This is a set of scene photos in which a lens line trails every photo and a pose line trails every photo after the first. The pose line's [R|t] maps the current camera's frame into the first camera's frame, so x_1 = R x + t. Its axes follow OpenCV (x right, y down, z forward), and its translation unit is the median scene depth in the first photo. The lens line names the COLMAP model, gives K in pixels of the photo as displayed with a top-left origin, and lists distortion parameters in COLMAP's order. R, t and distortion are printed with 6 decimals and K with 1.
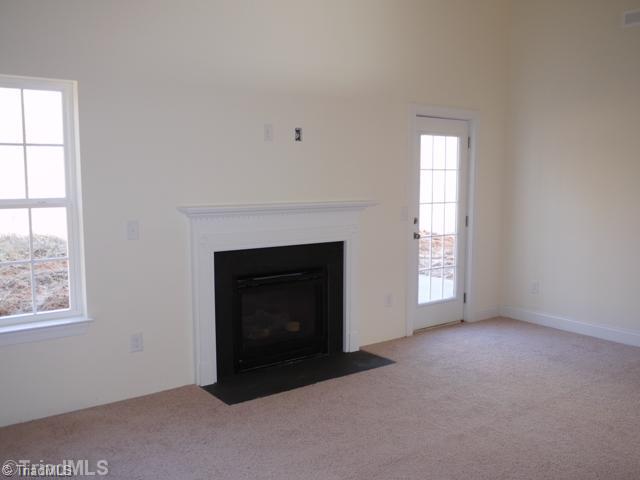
lens RADIAL K [[614.2, 0, 320.0], [0, 614.2, 240.0], [0, 0, 1]] dist [0.003537, 0.004695]
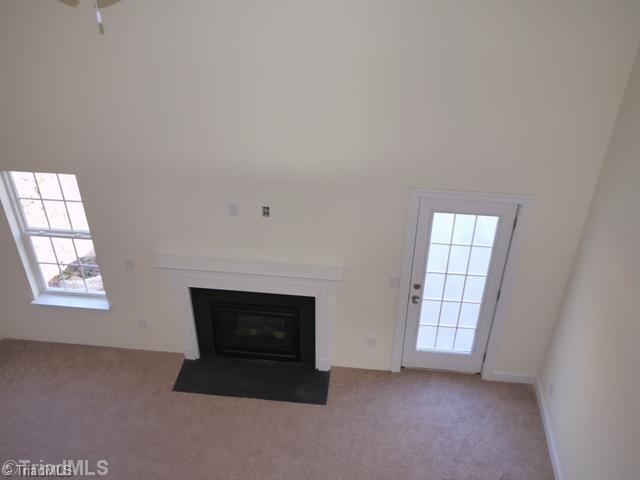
lens RADIAL K [[614.2, 0, 320.0], [0, 614.2, 240.0], [0, 0, 1]] dist [0.003537, 0.004695]
pose [[0.715251, 0.401488, -0.572034, 0.666344], [-0.065224, 0.853292, 0.517338, -0.685111], [0.695817, -0.332716, 0.636505, 0.341541]]
